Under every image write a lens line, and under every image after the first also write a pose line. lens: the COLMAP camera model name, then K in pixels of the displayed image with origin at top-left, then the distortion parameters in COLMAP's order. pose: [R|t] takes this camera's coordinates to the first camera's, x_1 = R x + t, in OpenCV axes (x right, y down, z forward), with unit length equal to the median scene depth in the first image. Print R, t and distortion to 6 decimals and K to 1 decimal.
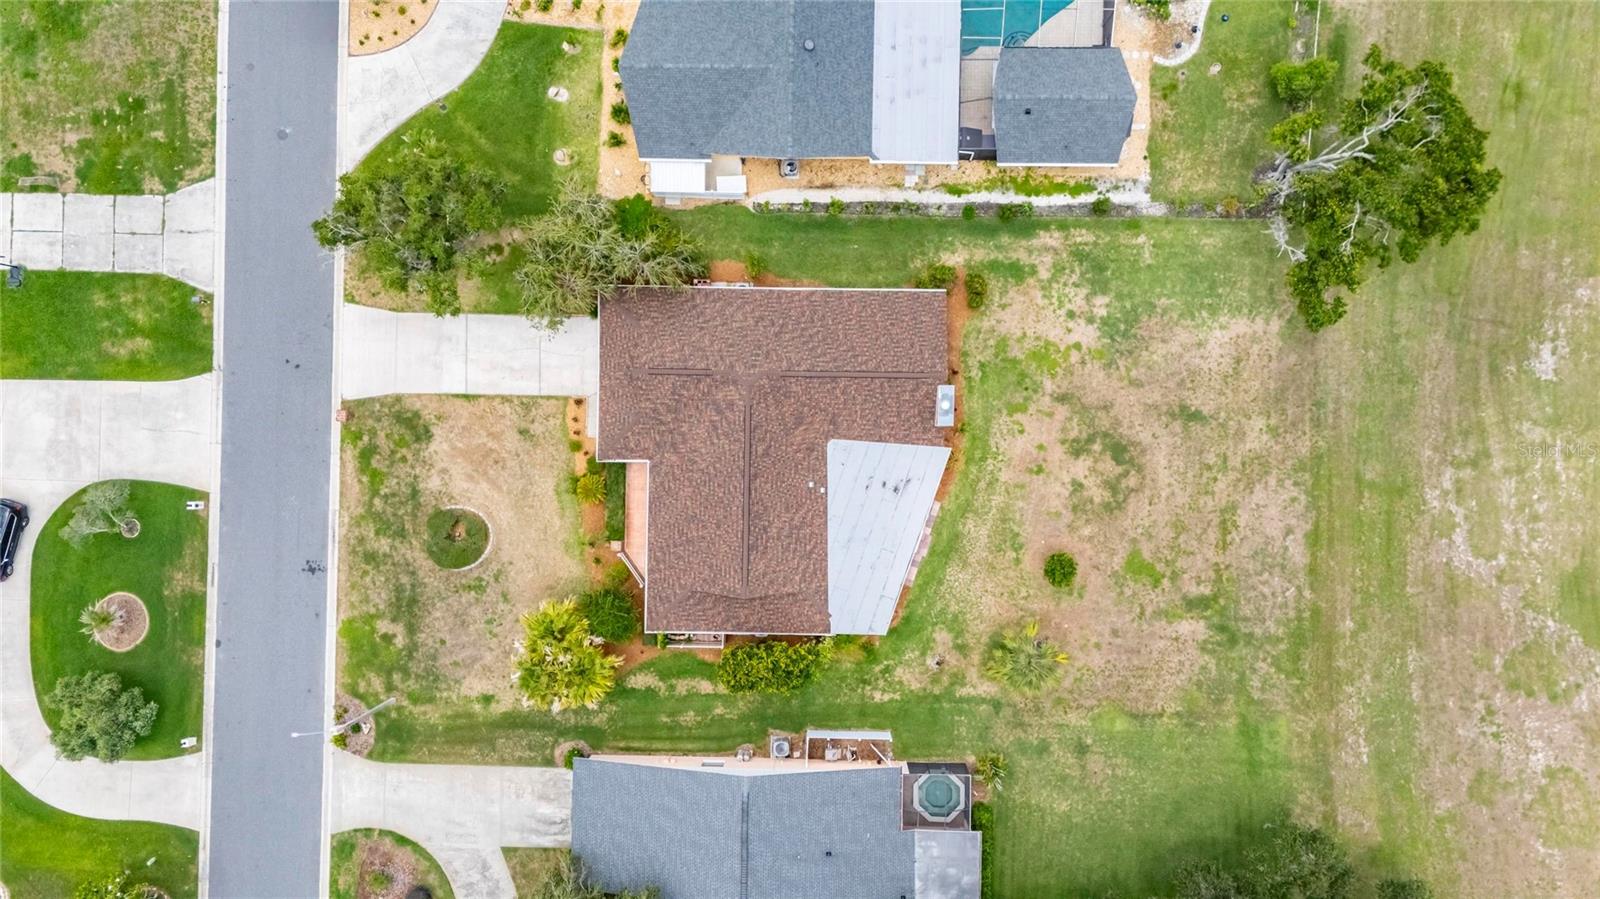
lens RADIAL K [[1178.4, 0, 800.0], [0, 1178.4, 449.5], [0, 0, 1]] dist [0.059851, -0.046243]
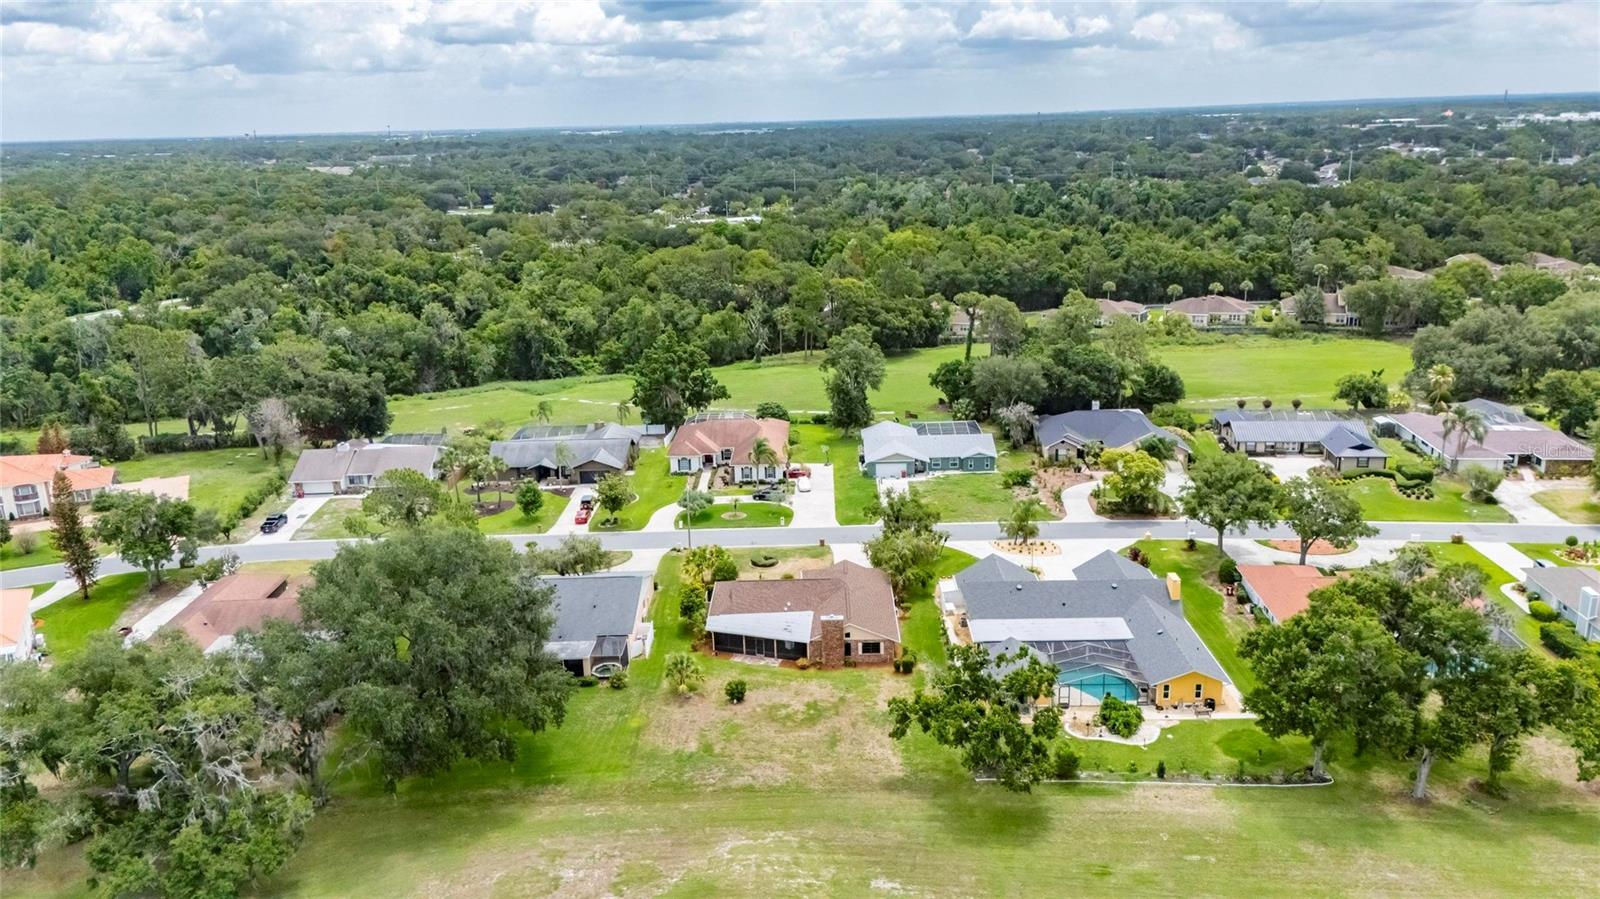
lens RADIAL K [[1172.7, 0, 800.0], [0, 1172.7, 449.5], [0, 0, 1]] dist [0.085222, -0.096547]
pose [[0.002524, 0.289144, -0.957282, 1.627115], [-0.999237, 0.038049, 0.008858, -0.013115], [0.038985, 0.956529, 0.289020, 0.211435]]
